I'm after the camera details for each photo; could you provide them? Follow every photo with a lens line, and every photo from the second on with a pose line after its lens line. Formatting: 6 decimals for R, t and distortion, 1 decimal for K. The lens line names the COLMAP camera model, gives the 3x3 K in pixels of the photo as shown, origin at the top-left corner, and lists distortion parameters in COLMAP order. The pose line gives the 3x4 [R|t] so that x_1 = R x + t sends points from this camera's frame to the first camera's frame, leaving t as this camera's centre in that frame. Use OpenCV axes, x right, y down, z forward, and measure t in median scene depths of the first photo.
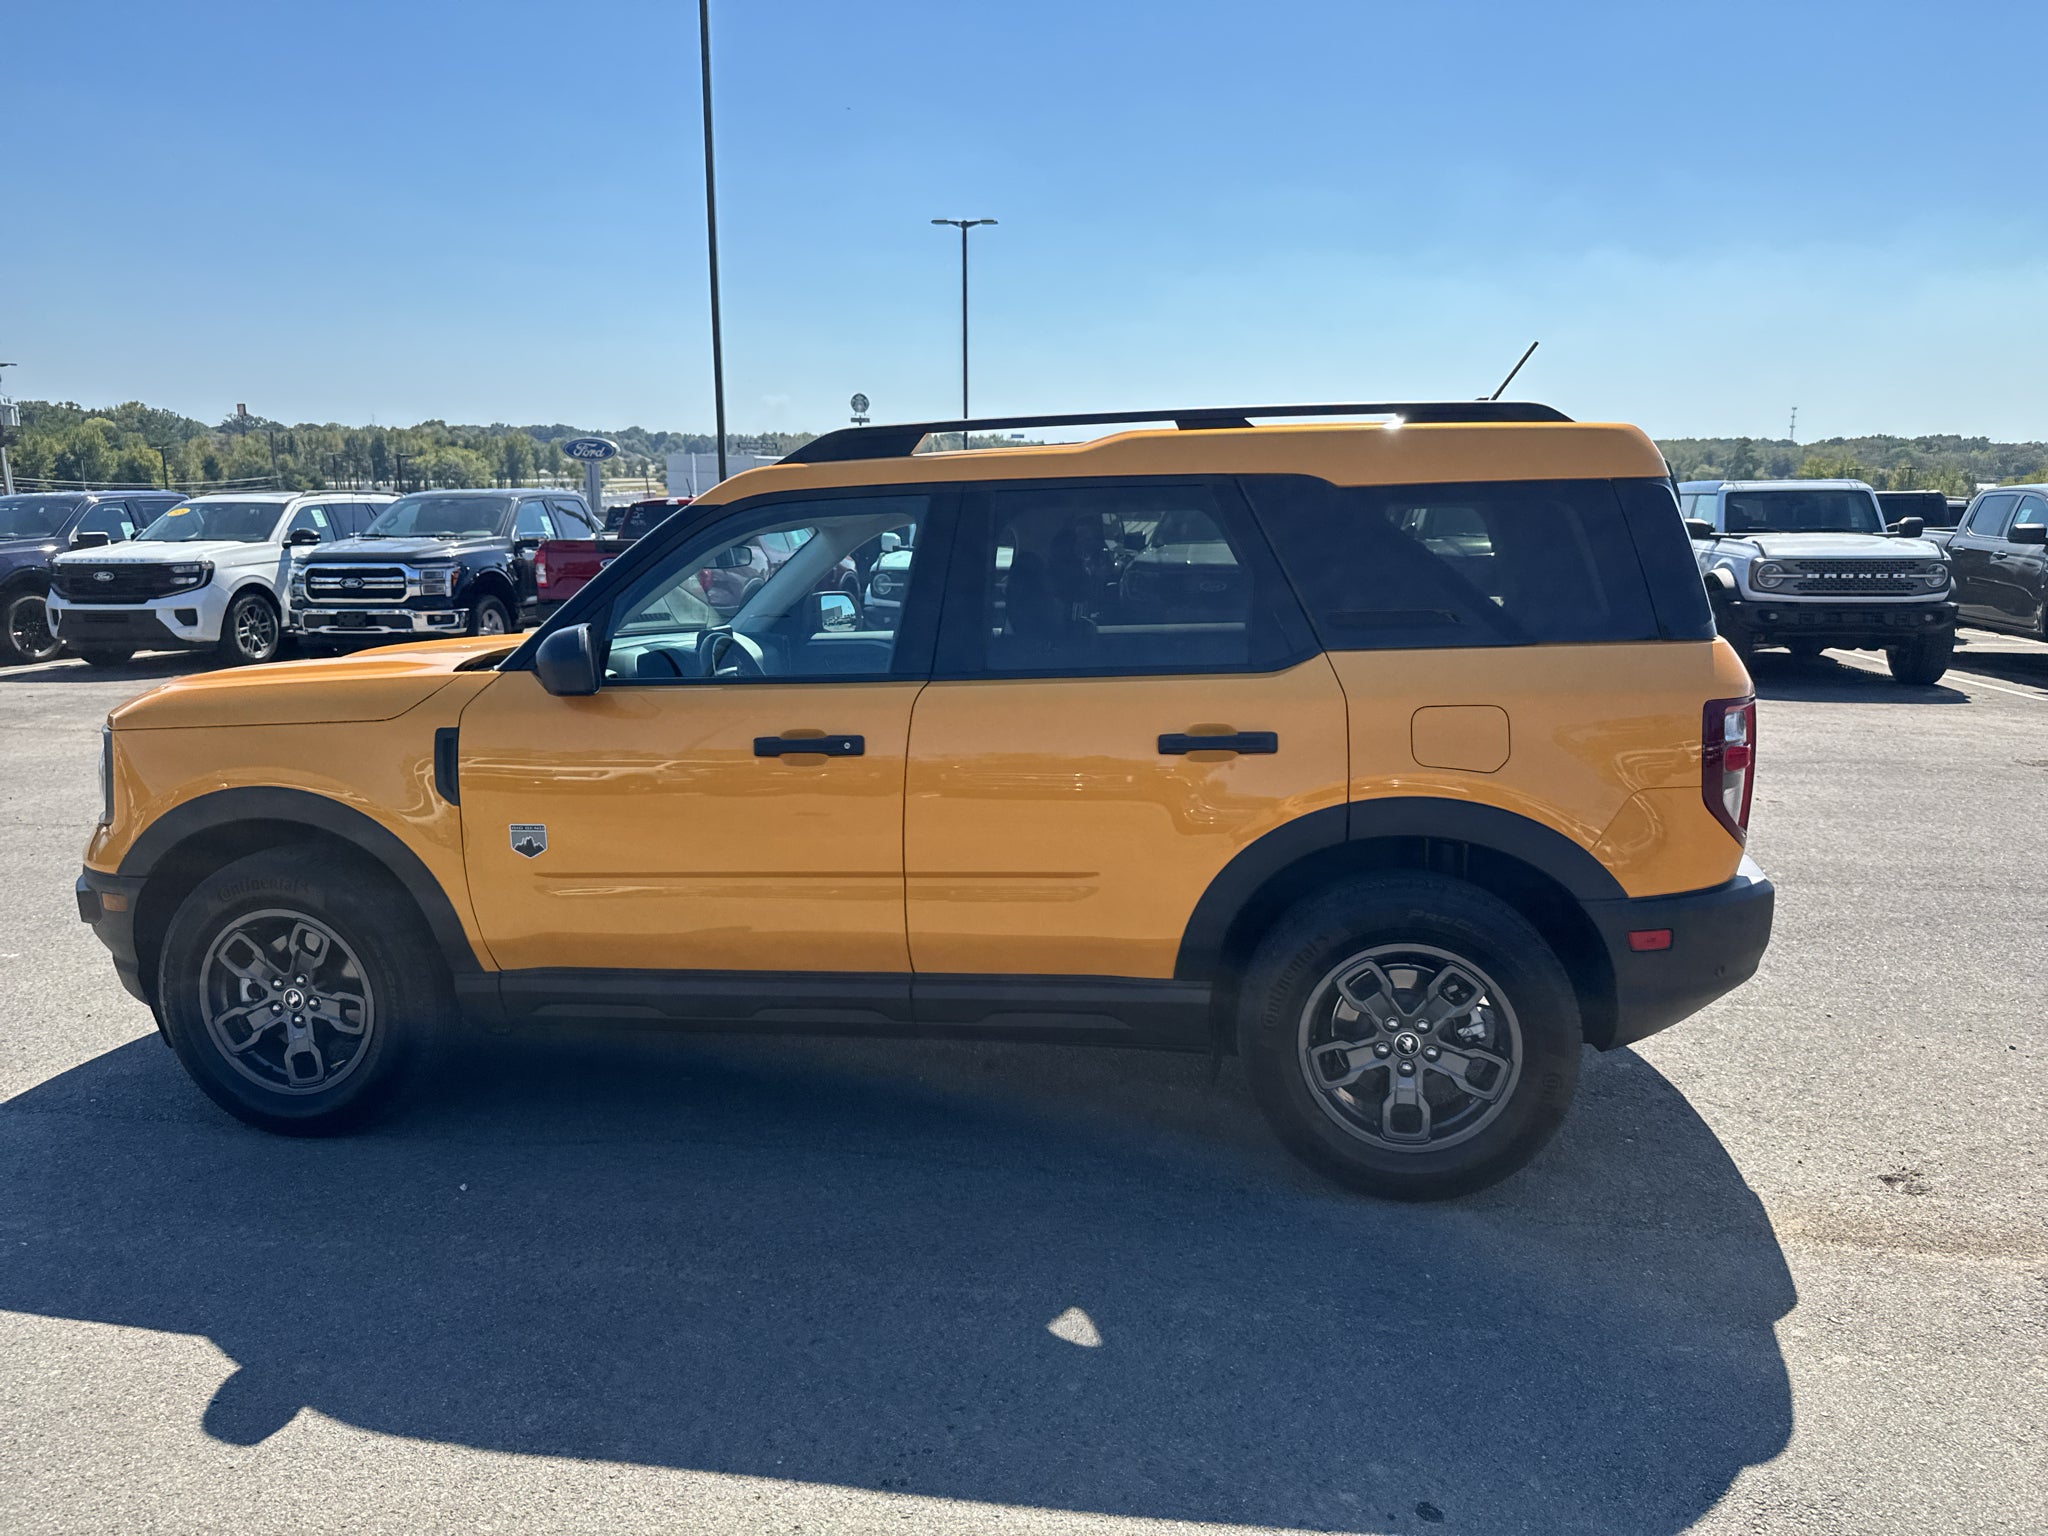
lens RADIAL K [[1449.9, 0, 1033.7], [0, 1449.9, 776.8], [0, 0, 1]] dist [0.047322, -0.066623]
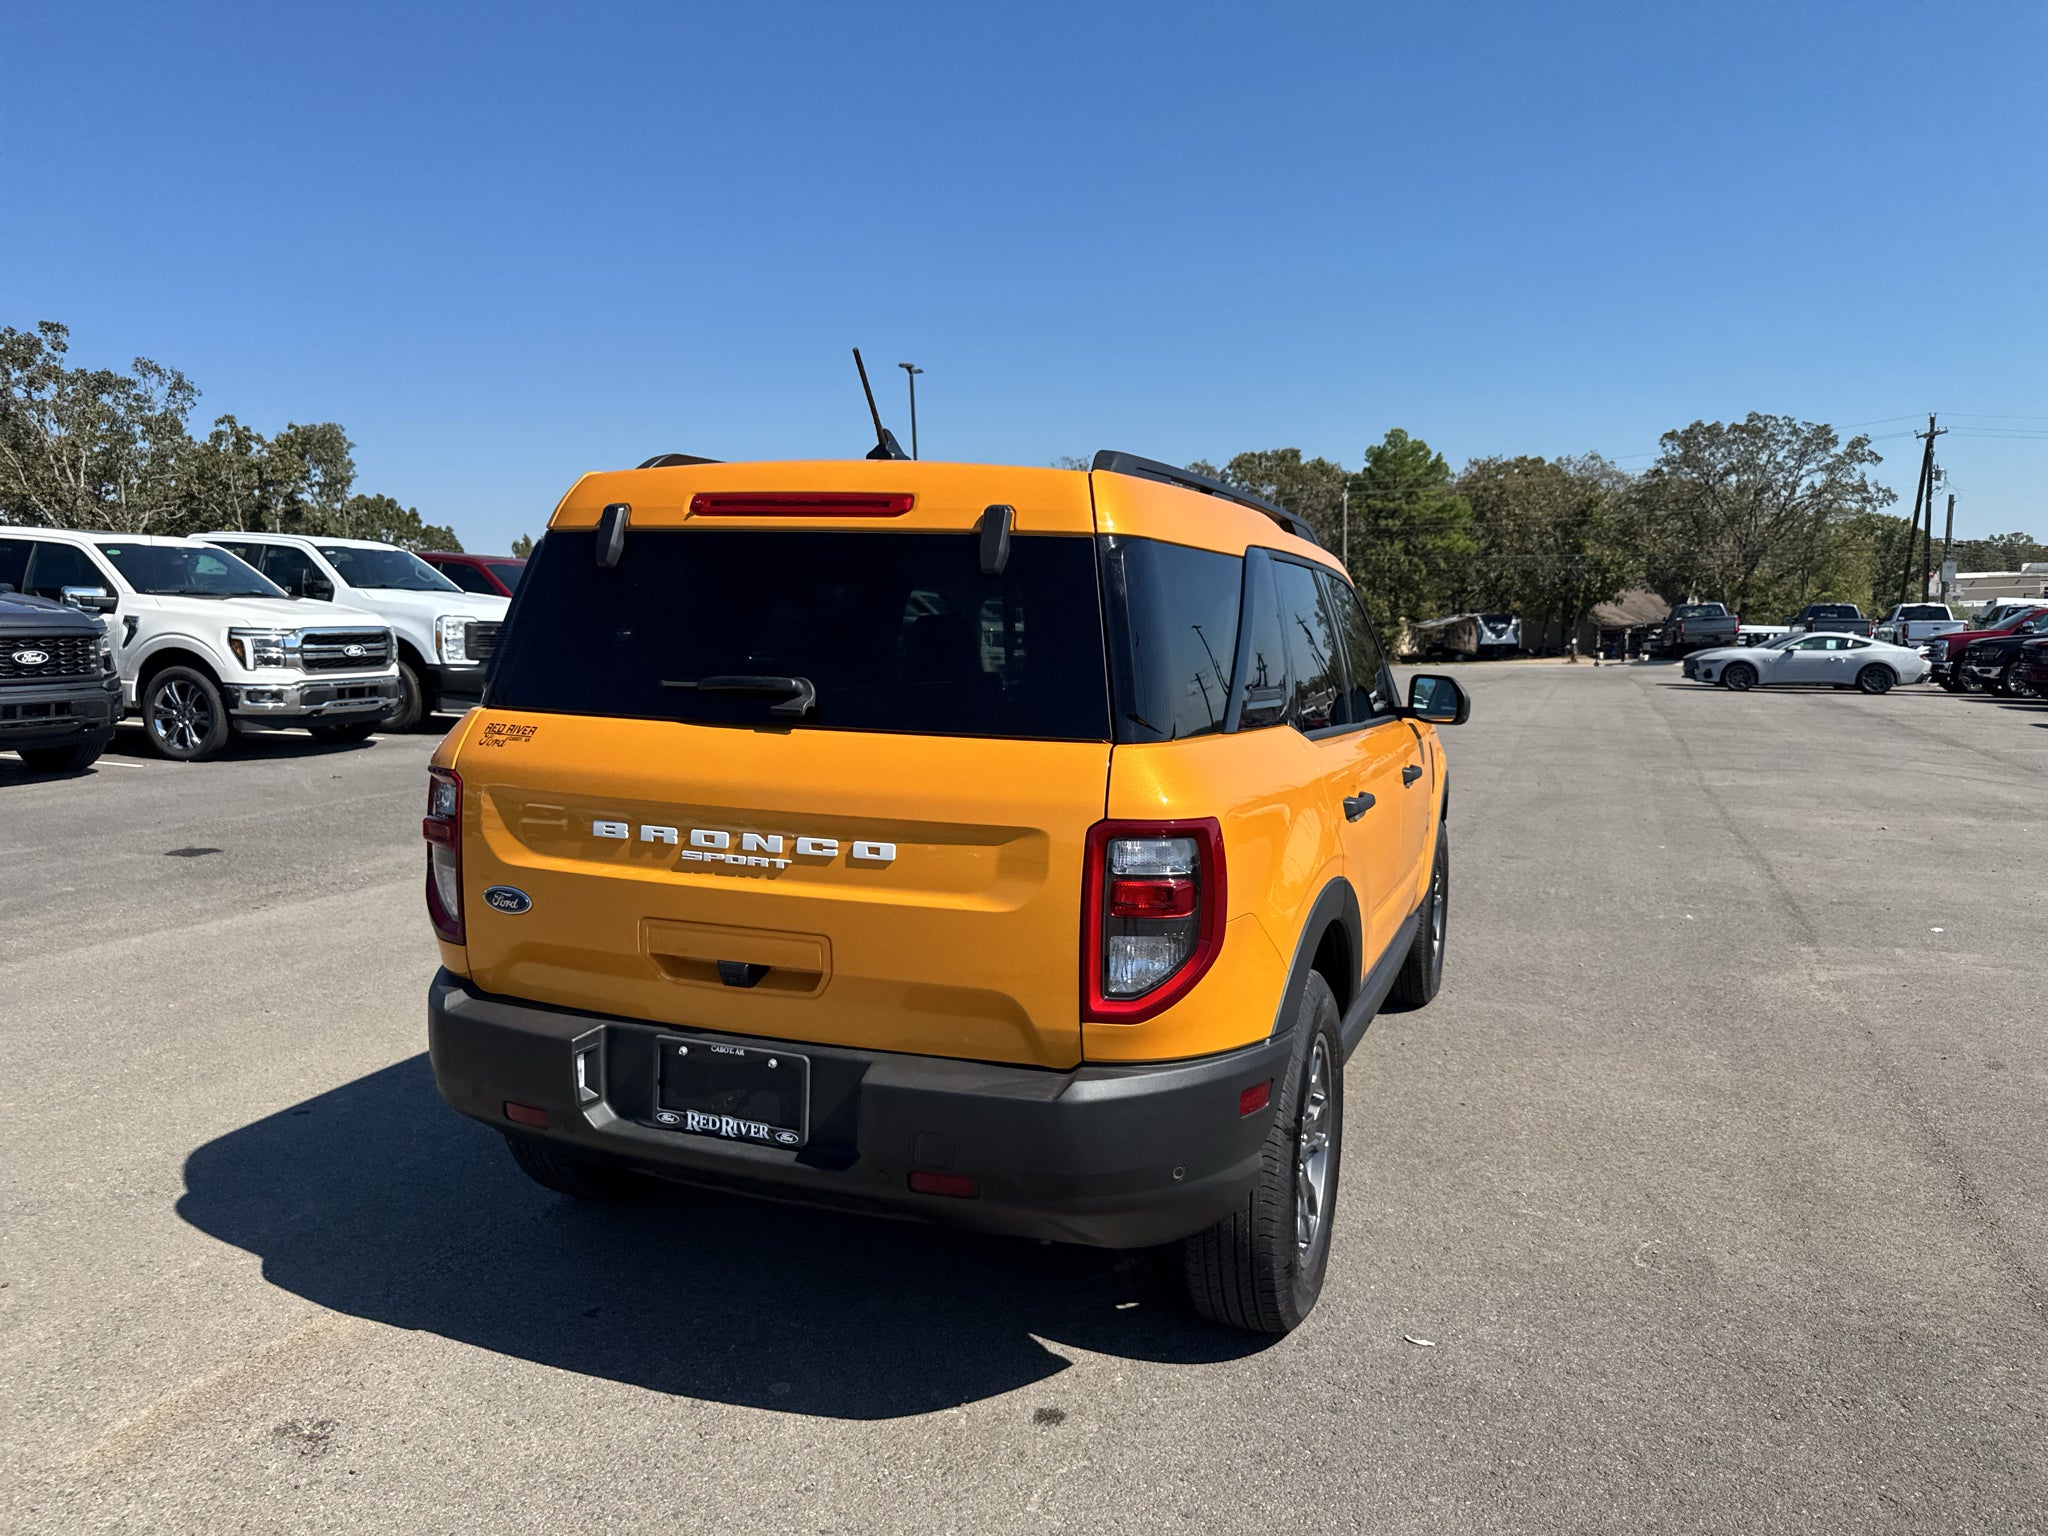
lens RADIAL K [[1449.9, 0, 1033.7], [0, 1449.9, 776.8], [0, 0, 1]] dist [0.047322, -0.066623]
pose [[-0.189926, 0.117484, -0.974744, 1.225696], [-0.188559, 0.969968, 0.153649, -0.243156], [0.963521, 0.212979, -0.162070, 1.414376]]
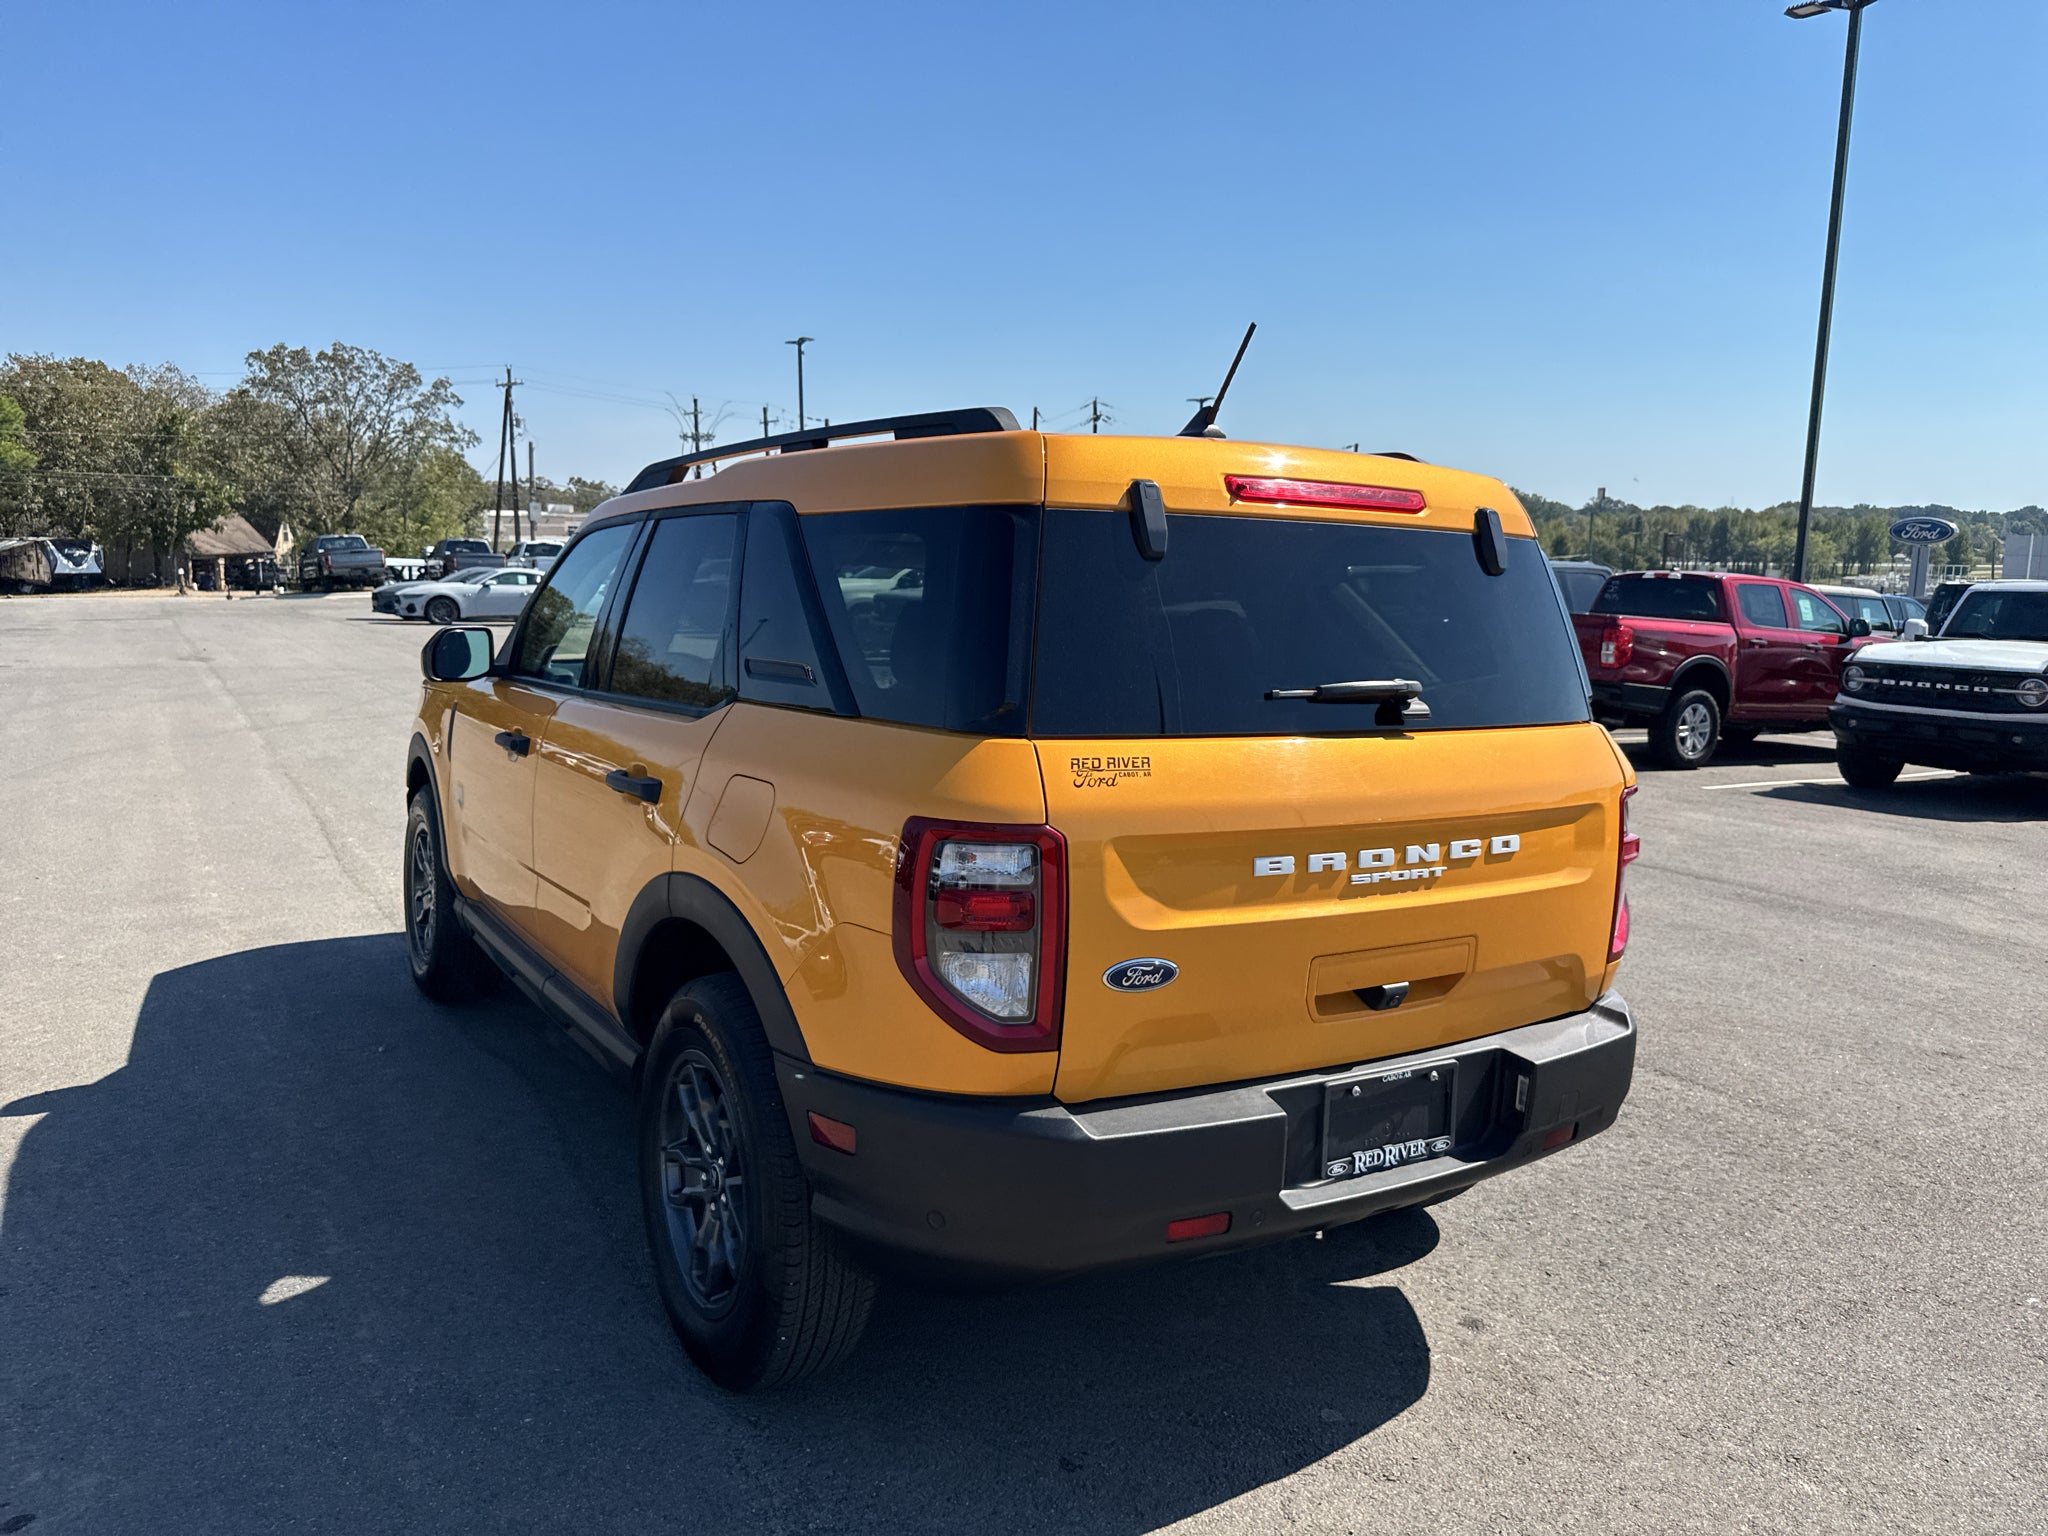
lens RADIAL K [[1462.0, 0, 1035.8], [0, 1462.0, 761.9], [0, 0, 1]] dist [0.003598, -0.002940]
pose [[0.659733, 0.126175, -0.740833, 0.932881], [-0.173390, 0.984763, 0.013311, -0.089738], [0.731224, 0.119672, 0.671558, 0.528171]]
